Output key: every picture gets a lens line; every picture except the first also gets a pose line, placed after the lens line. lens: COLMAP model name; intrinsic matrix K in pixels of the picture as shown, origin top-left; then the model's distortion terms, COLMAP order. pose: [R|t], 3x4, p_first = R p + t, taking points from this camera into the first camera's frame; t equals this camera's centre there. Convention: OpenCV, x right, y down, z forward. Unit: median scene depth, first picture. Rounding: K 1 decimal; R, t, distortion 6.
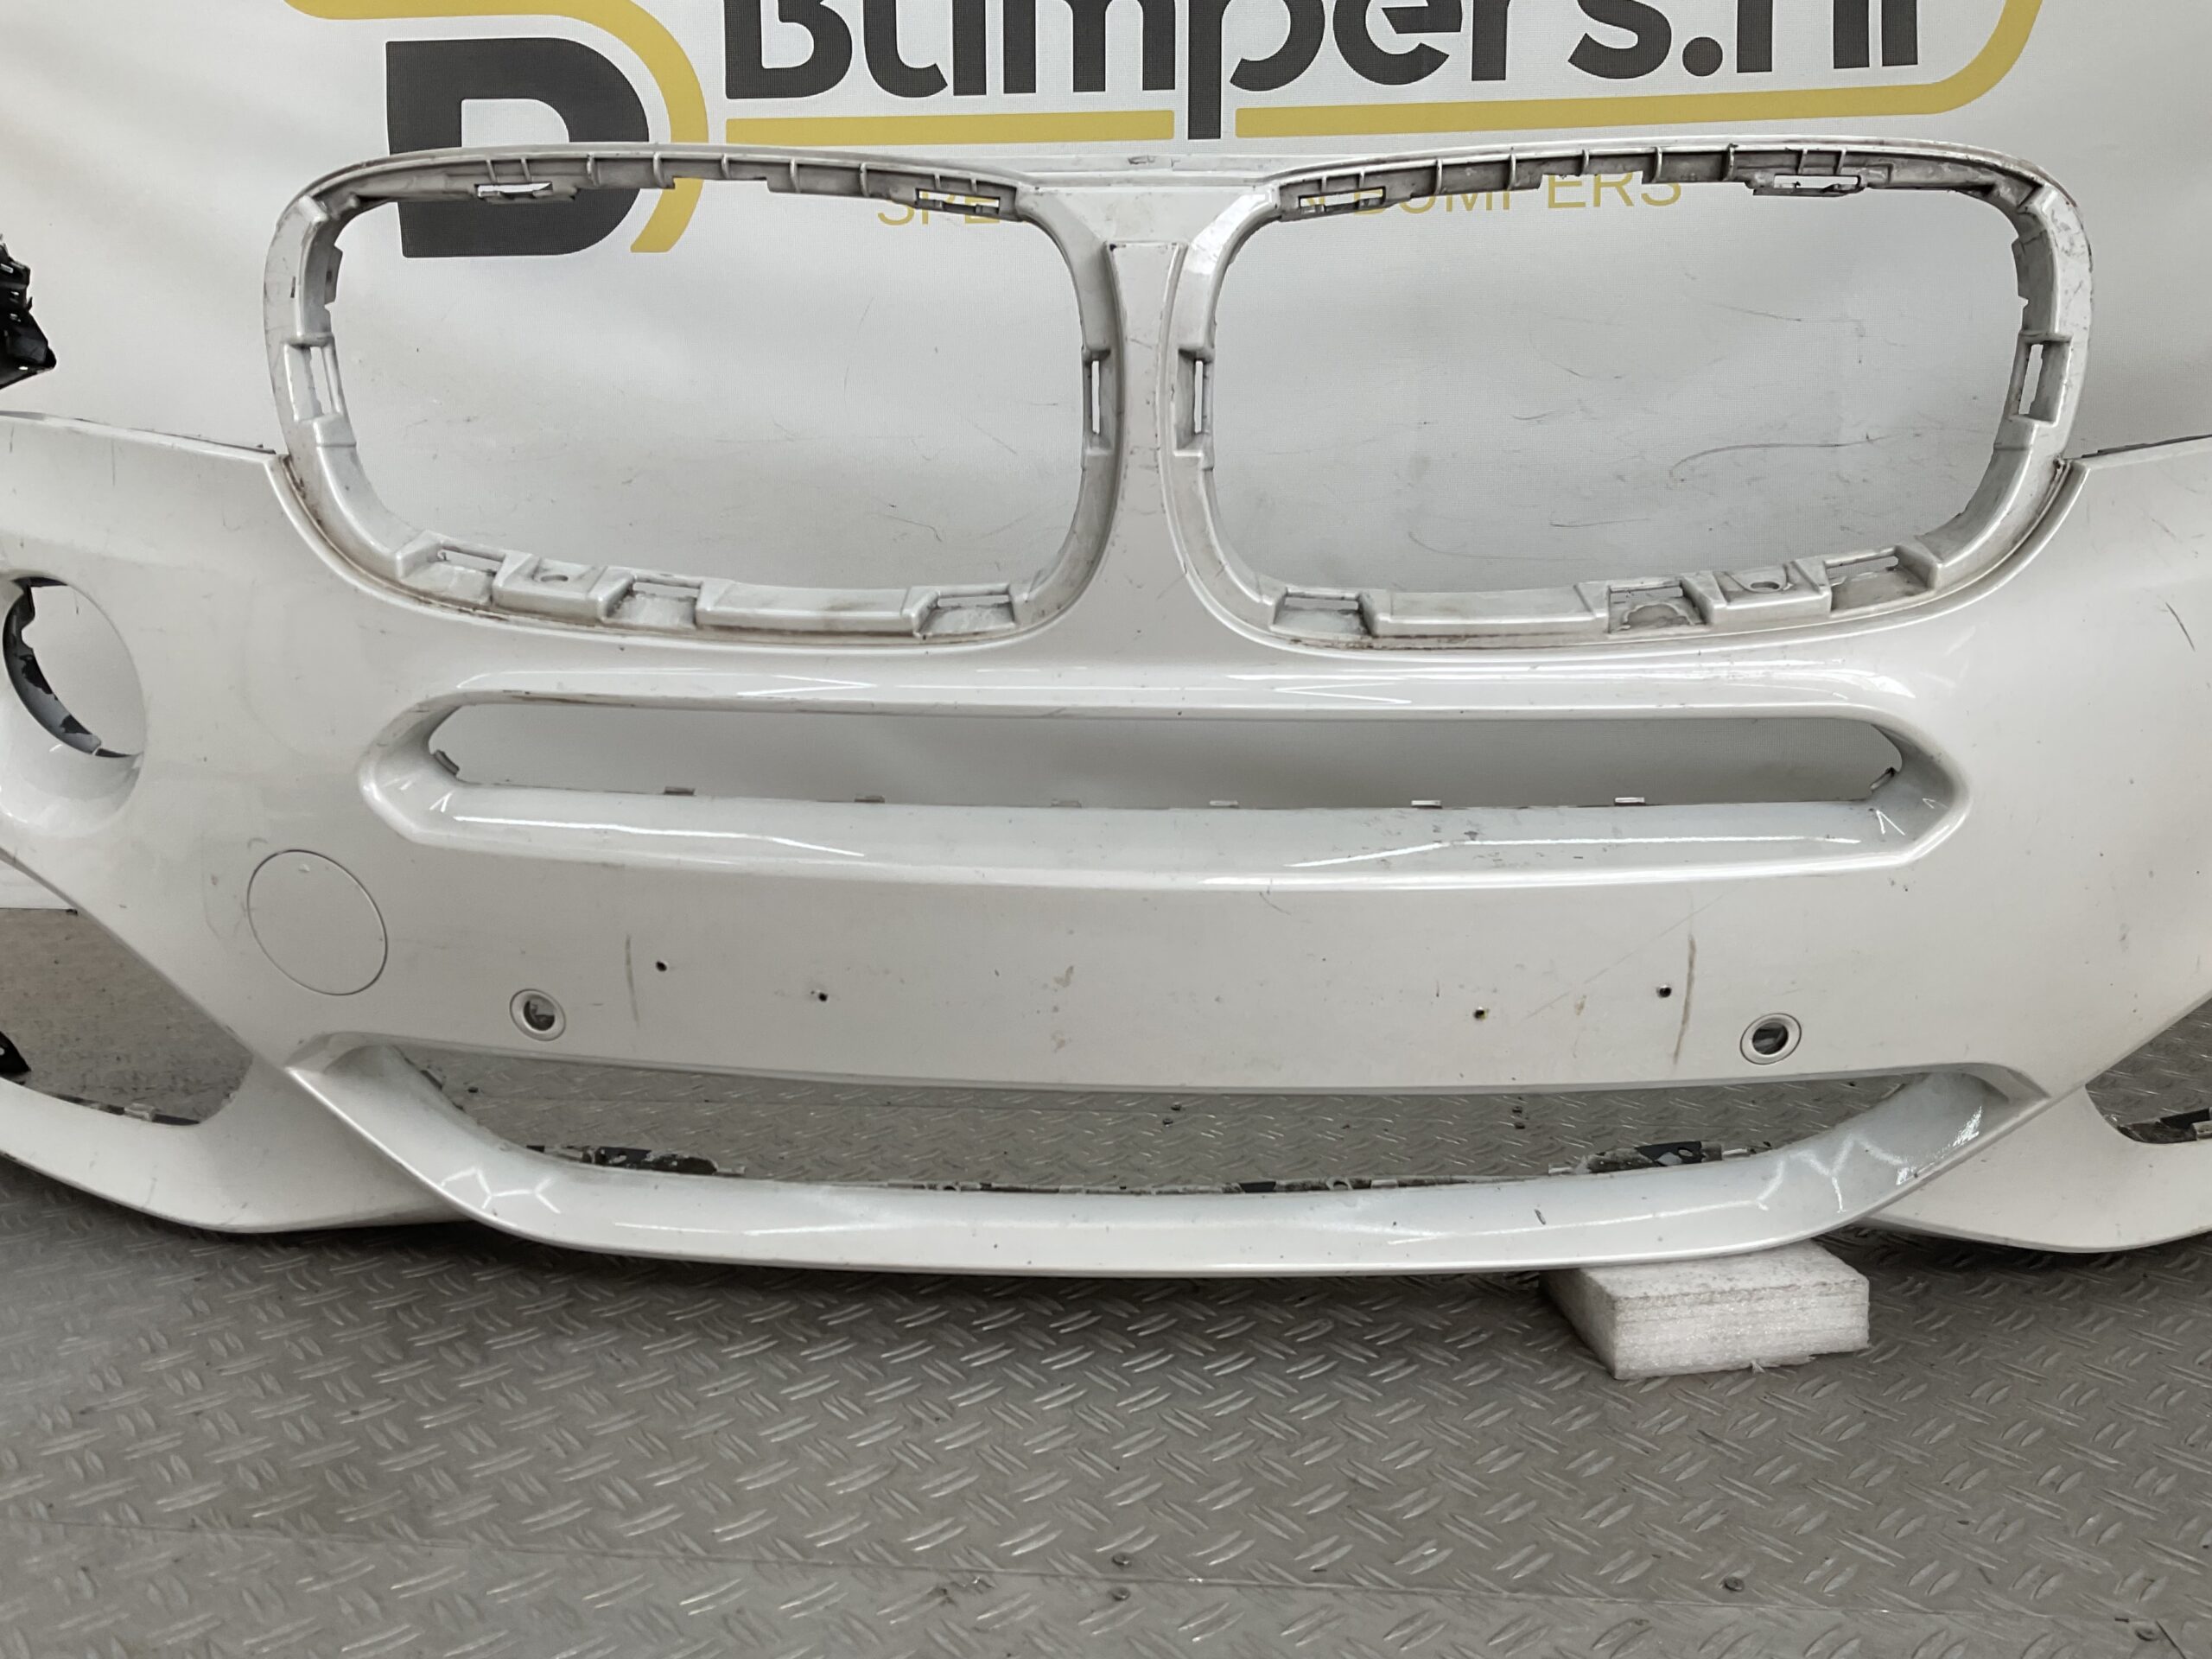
lens RADIAL K [[1834.1, 0, 1114.6], [0, 1834.1, 820.9], [0, 0, 1]] dist [0.073683, -0.139715]
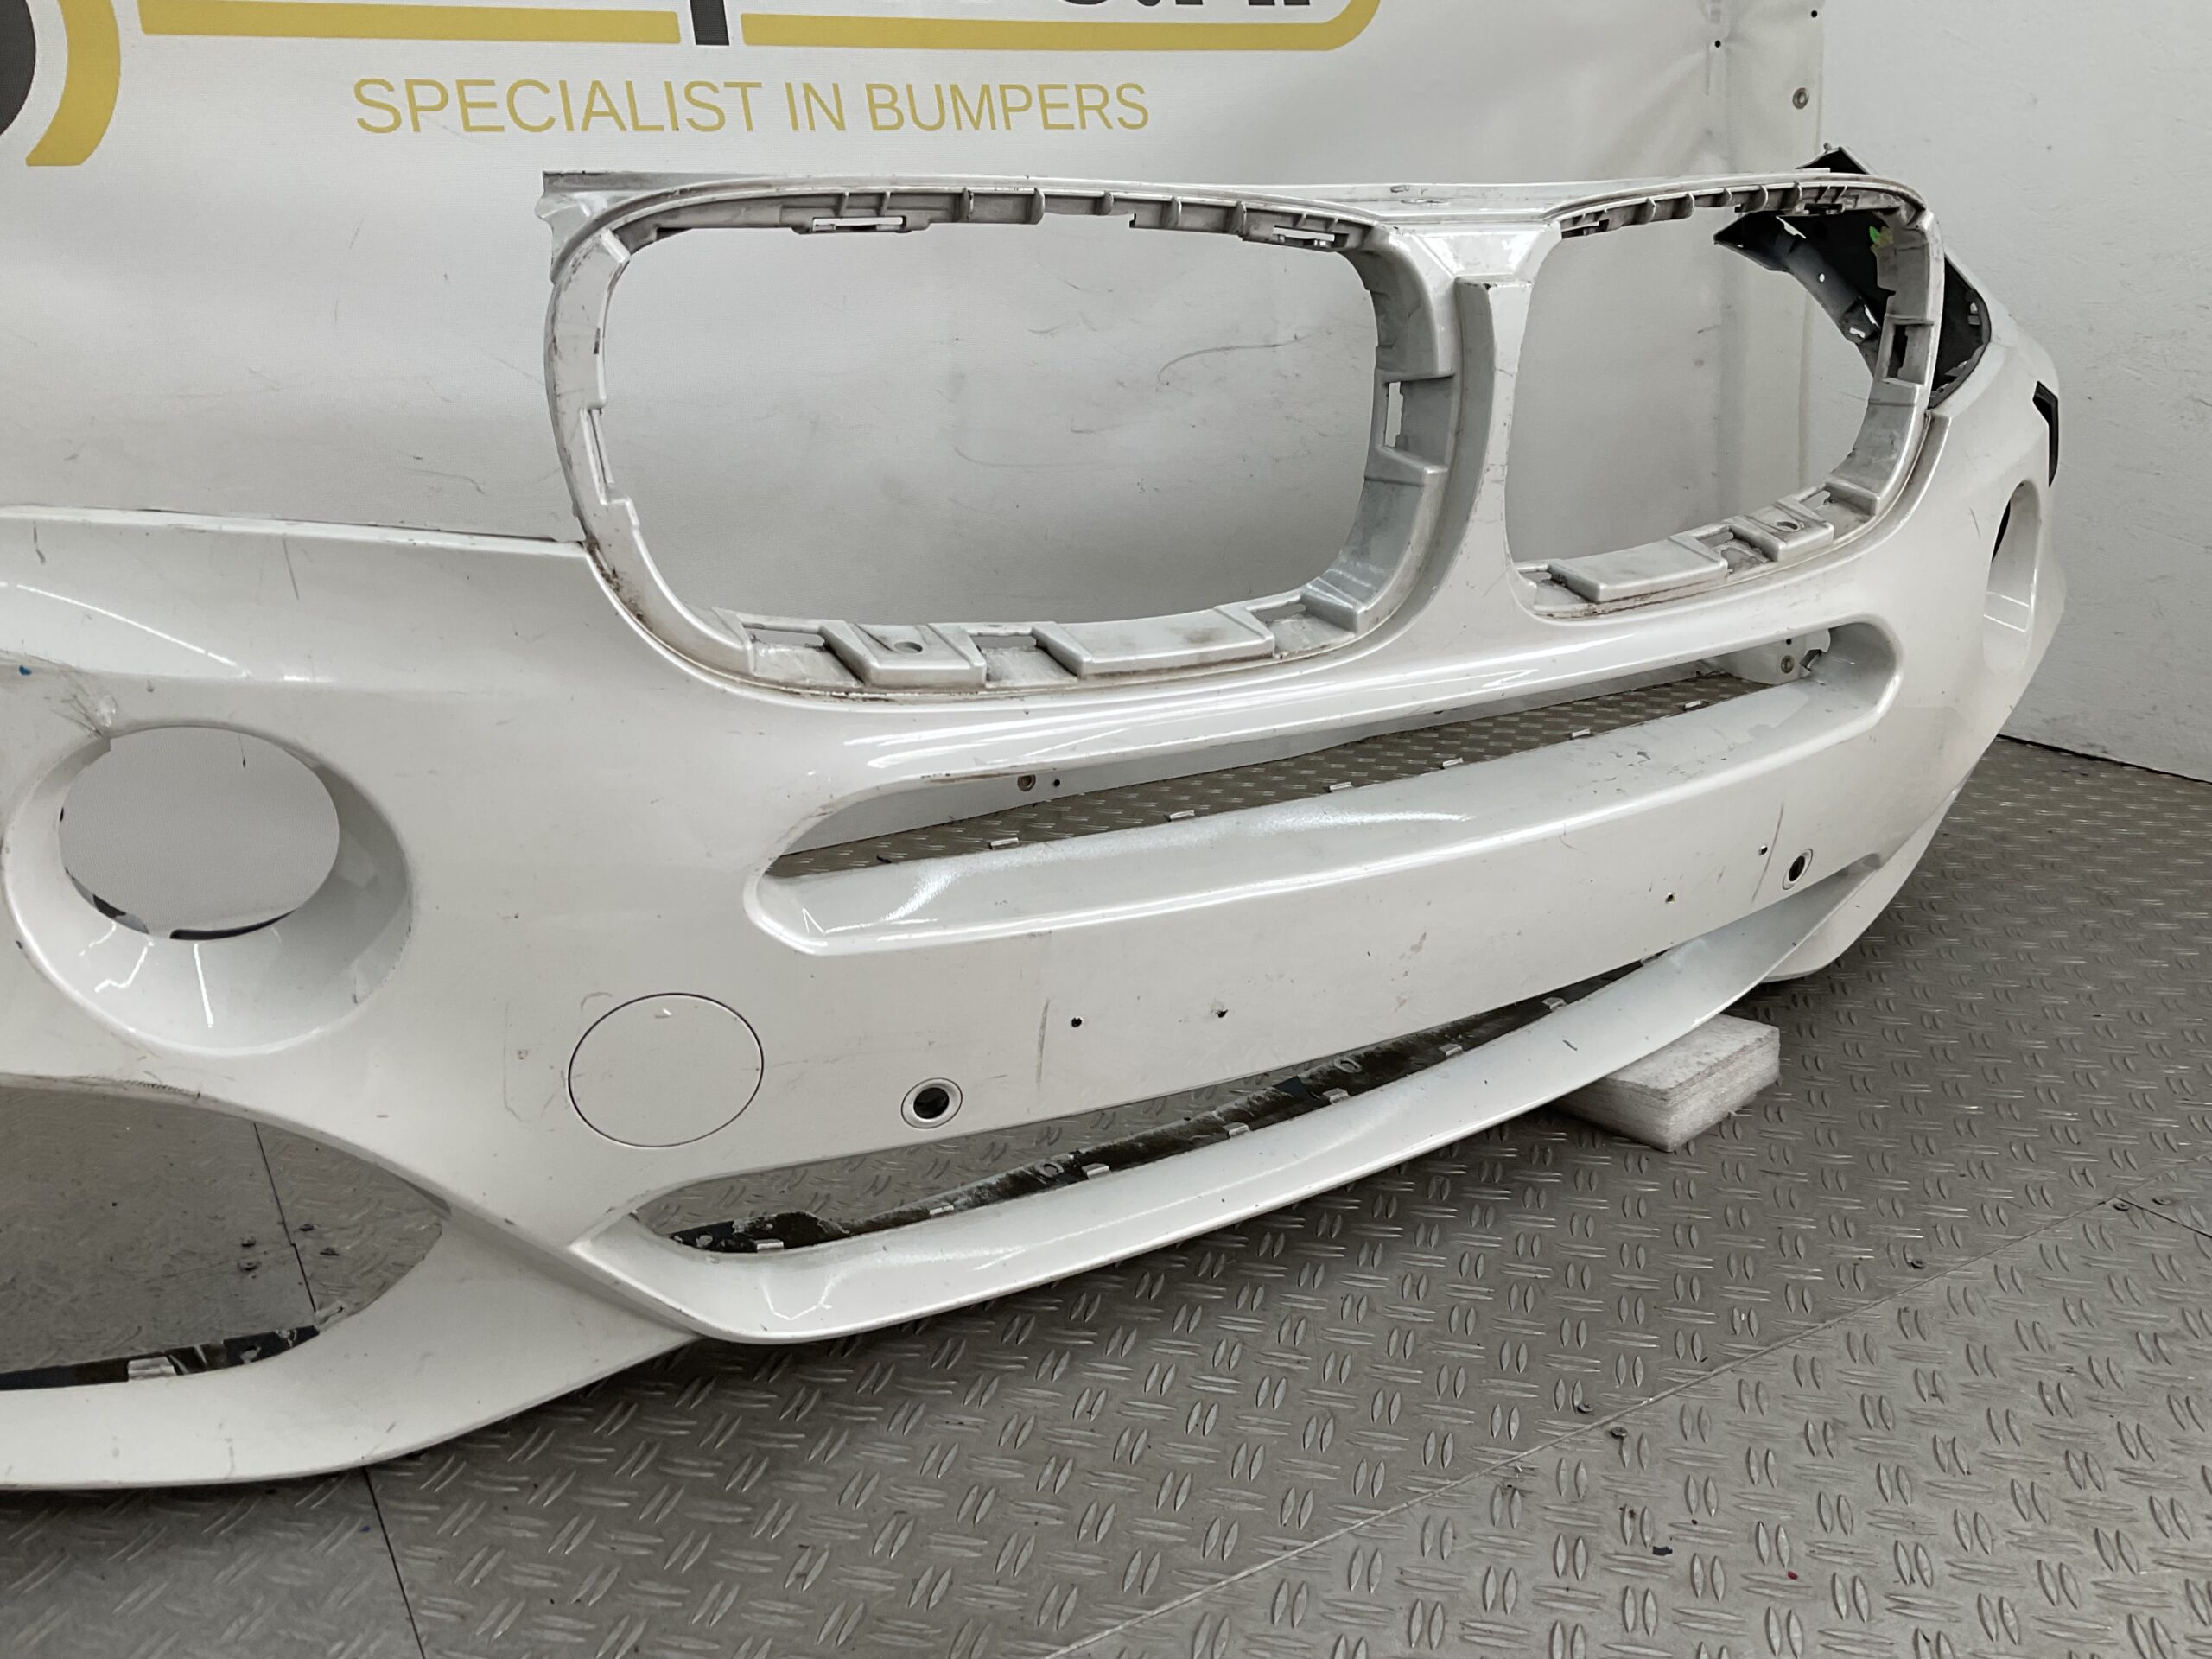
lens RADIAL K [[1834.1, 0, 1120.0], [0, 1834.1, 823.3], [0, 0, 1]] dist [0.073683, -0.139715]
pose [[0.823288, -0.187727, 0.535682, -0.726493], [0.137794, 0.981596, 0.132220, -0.151345], [-0.550644, -0.035041, 0.834004, 0.168201]]
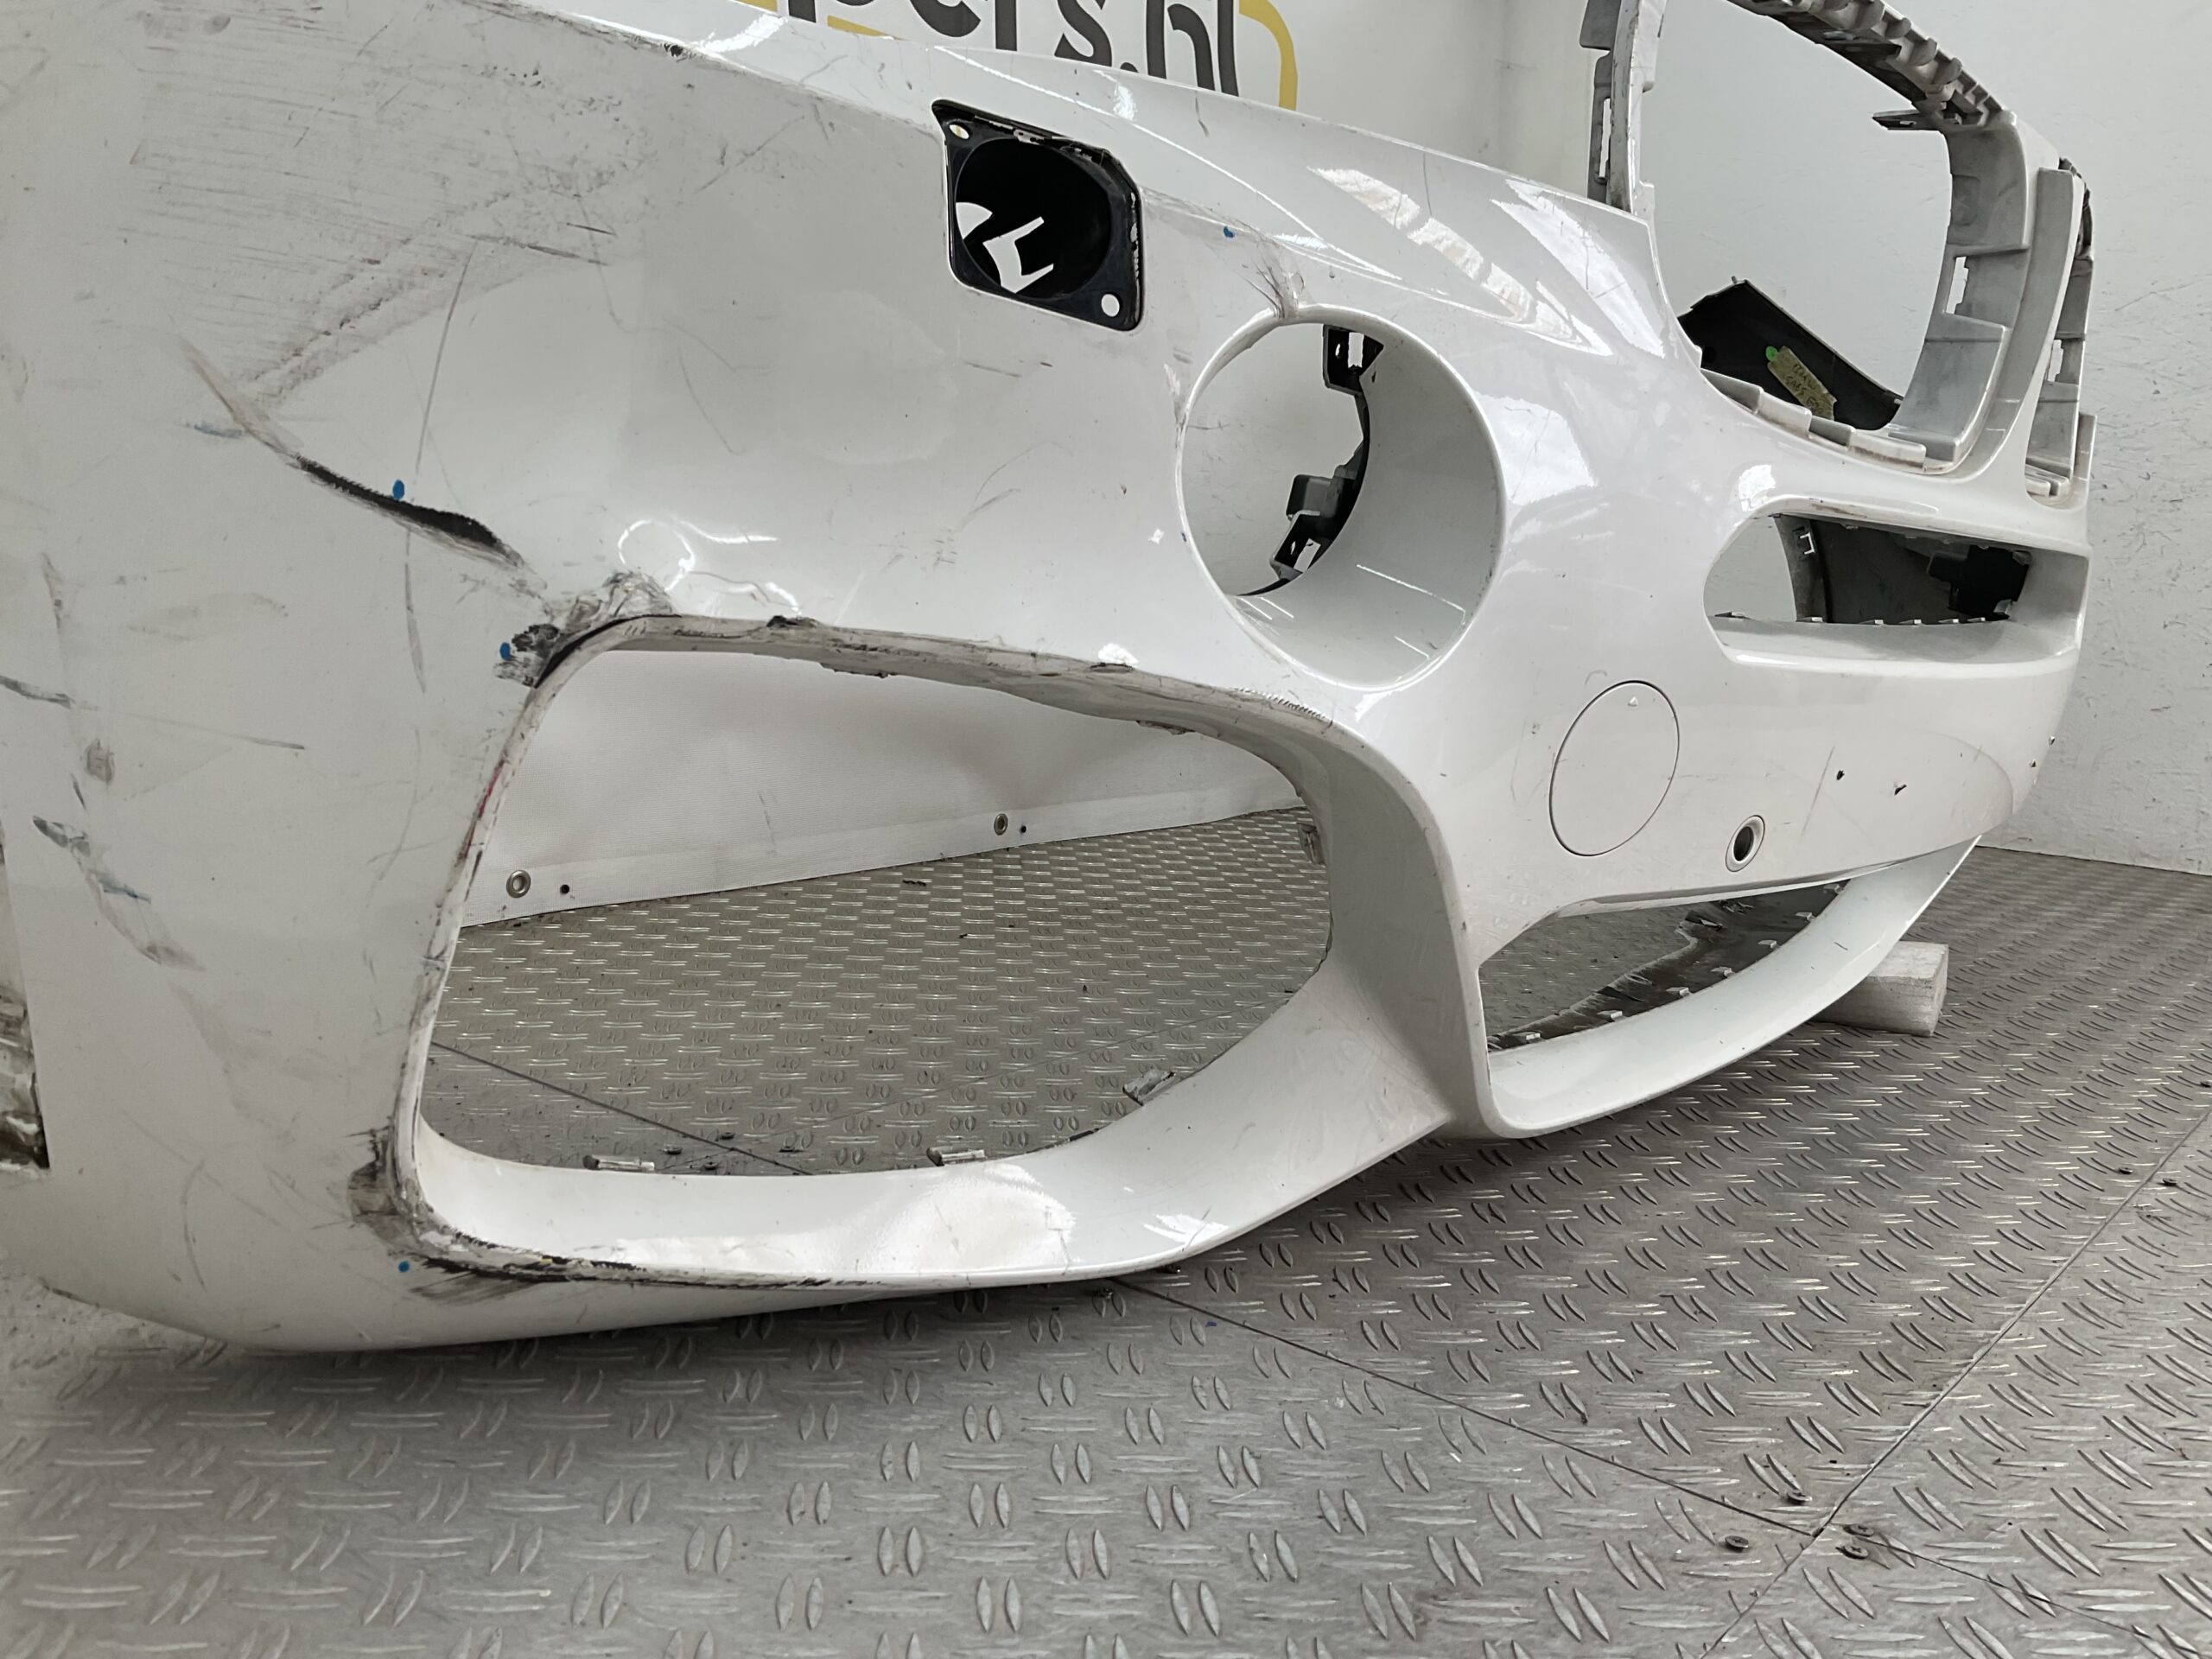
lens RADIAL K [[1834.1, 0, 1126.0], [0, 1834.1, 826.6], [0, 0, 1]] dist [0.073683, -0.139715]
pose [[0.574328, -0.089787, 0.813687, -1.312149], [0.109637, 0.993449, 0.032238, 0.029737], [-0.811250, 0.070695, 0.580409, 0.714191]]
